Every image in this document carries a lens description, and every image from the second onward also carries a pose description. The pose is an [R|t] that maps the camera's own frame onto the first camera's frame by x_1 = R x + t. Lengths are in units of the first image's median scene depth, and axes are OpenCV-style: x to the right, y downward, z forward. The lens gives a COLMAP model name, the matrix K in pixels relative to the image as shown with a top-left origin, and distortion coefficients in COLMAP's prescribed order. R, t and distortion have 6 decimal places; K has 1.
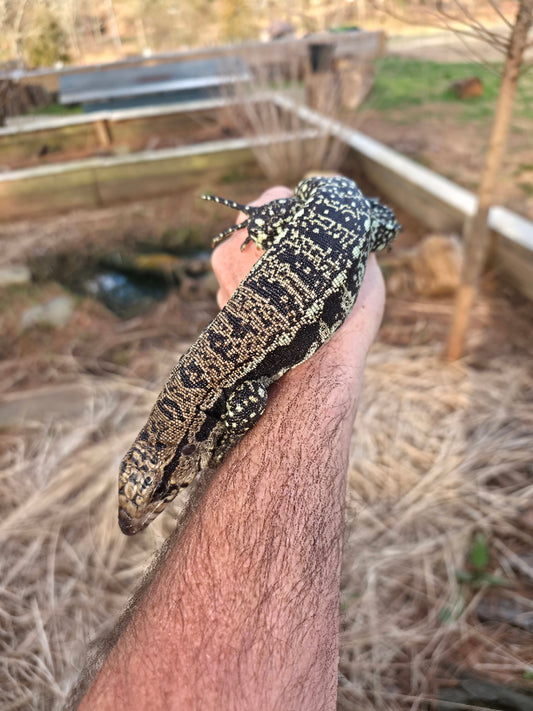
lens RADIAL K [[500.3, 0, 263.6], [0, 500.3, 348.7], [0, 0, 1]] dist [-0.006340, -0.001505]
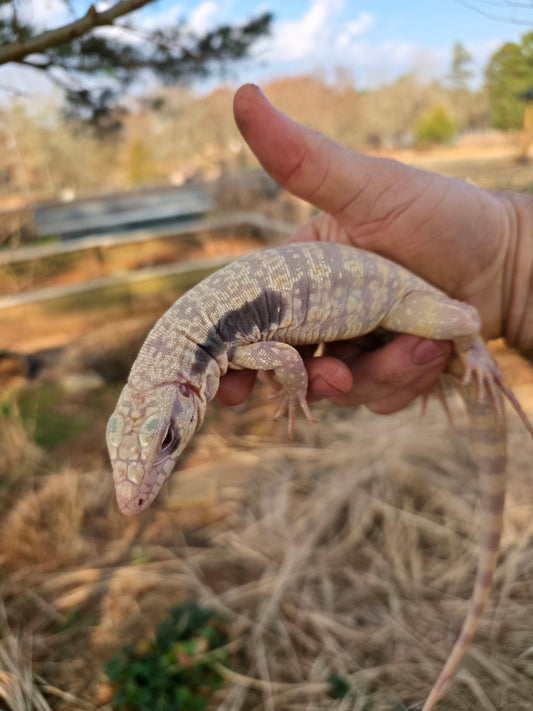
lens RADIAL K [[499.6, 0, 266.5], [0, 499.6, 355.5], [0, 0, 1]] dist [-0.013243, 0.001357]
pose [[0.979353, -0.090384, 0.180825, -0.554523], [0.127291, 0.970605, -0.204261, 0.097619], [-0.157048, 0.223061, 0.962071, -0.070201]]
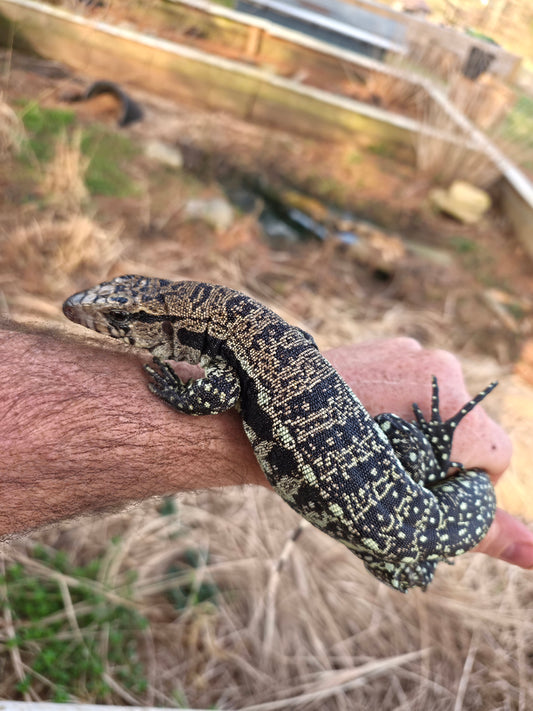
lens RADIAL K [[498.5, 0, 272.3], [0, 498.5, 356.0], [0, 0, 1]] dist [-0.009160, -0.000391]
pose [[0.912407, 0.400733, 0.083228, -0.403651], [-0.407030, 0.909736, 0.081895, 0.084801], [-0.042898, -0.108598, 0.993160, -0.049475]]
